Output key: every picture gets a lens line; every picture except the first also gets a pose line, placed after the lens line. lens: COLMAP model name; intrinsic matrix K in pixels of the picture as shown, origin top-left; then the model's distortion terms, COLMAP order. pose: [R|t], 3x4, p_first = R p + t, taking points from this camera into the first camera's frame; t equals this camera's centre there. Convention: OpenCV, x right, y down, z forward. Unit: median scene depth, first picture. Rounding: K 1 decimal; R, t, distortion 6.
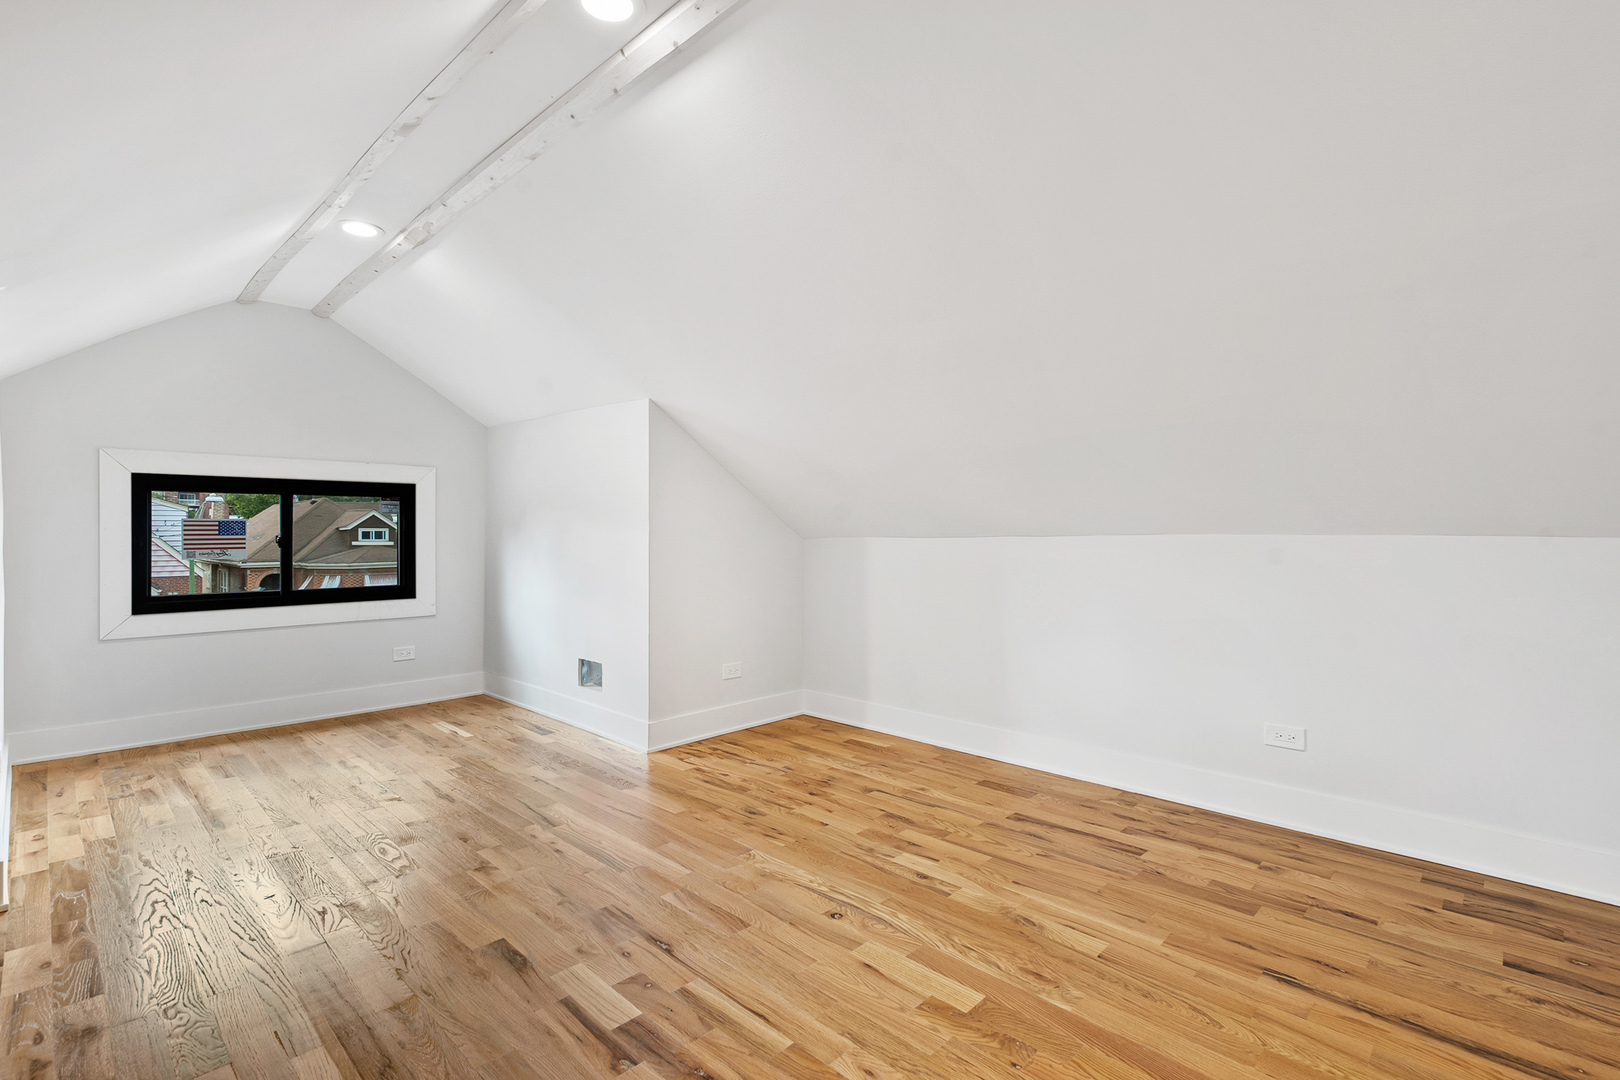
lens RADIAL K [[772.6, 0, 810.0], [0, 772.6, 540.0], [0, 0, 1]] dist [-0.003994, 0.000224]
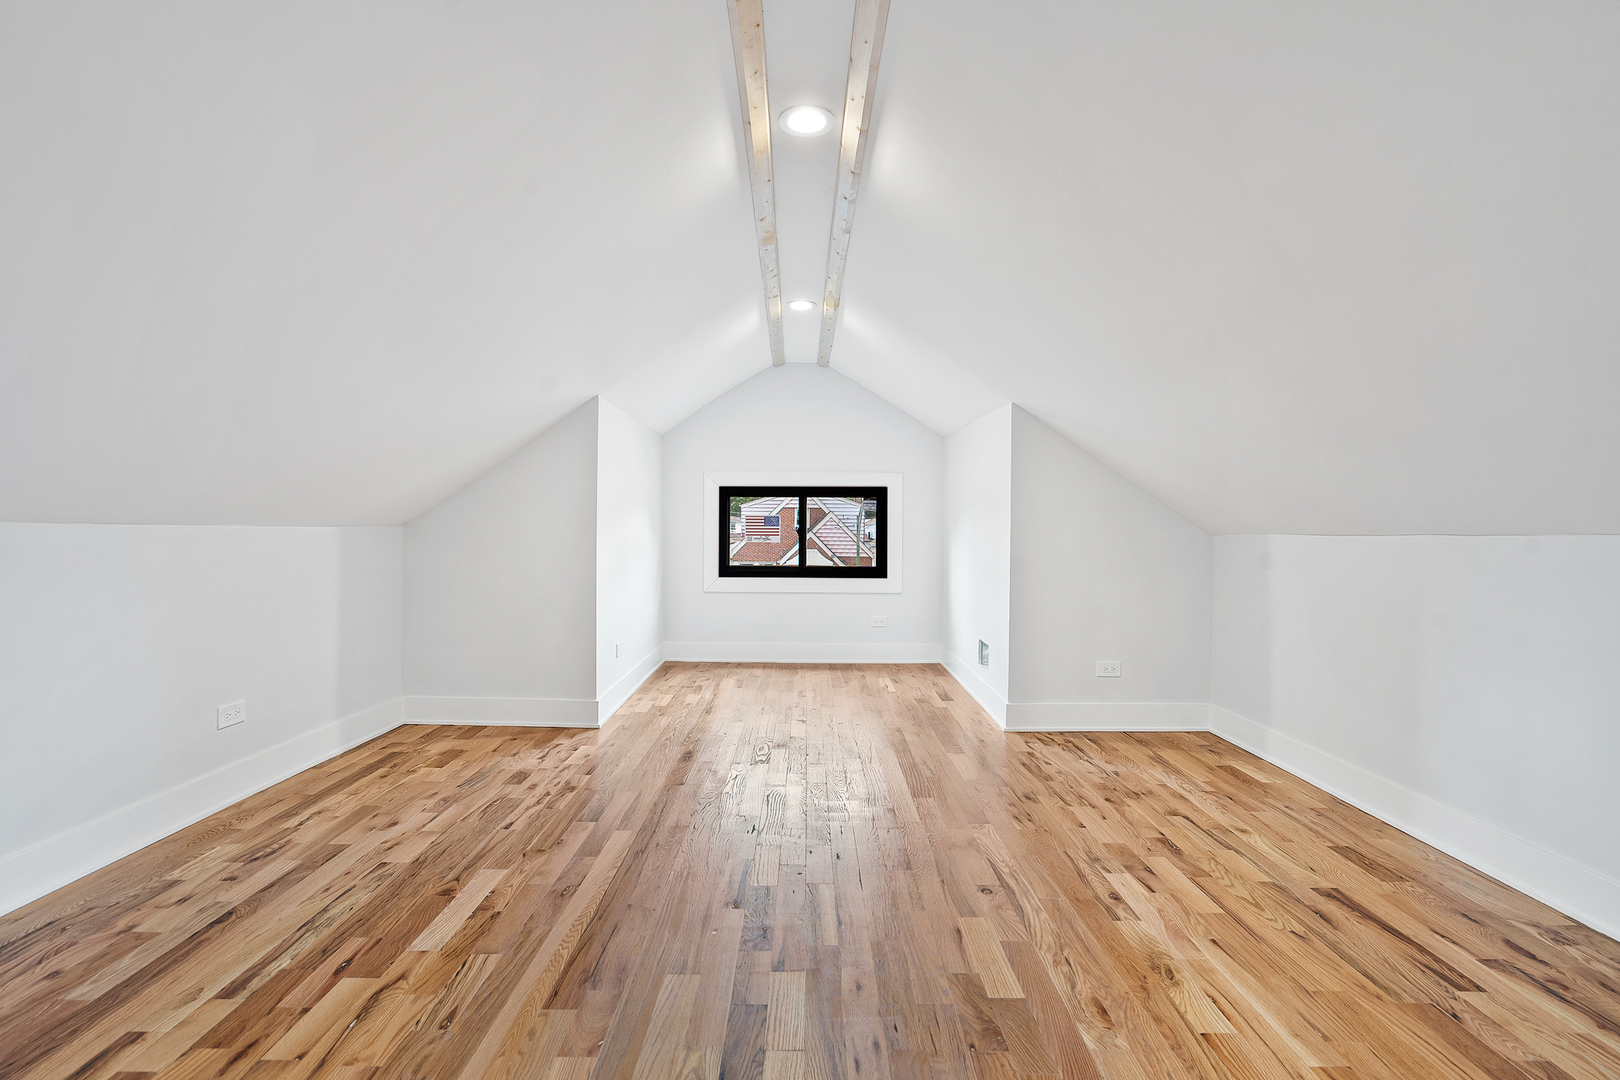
lens RADIAL K [[745.5, 0, 764.6], [0, 745.5, 523.4], [0, 0, 1]] dist [-0.002660, 0.000606]
pose [[0.674763, 0.001985, -0.738031, 0.364698], [-0.012041, 0.999893, -0.008319, -0.000290], [0.737936, 0.014500, 0.674715, 0.055492]]
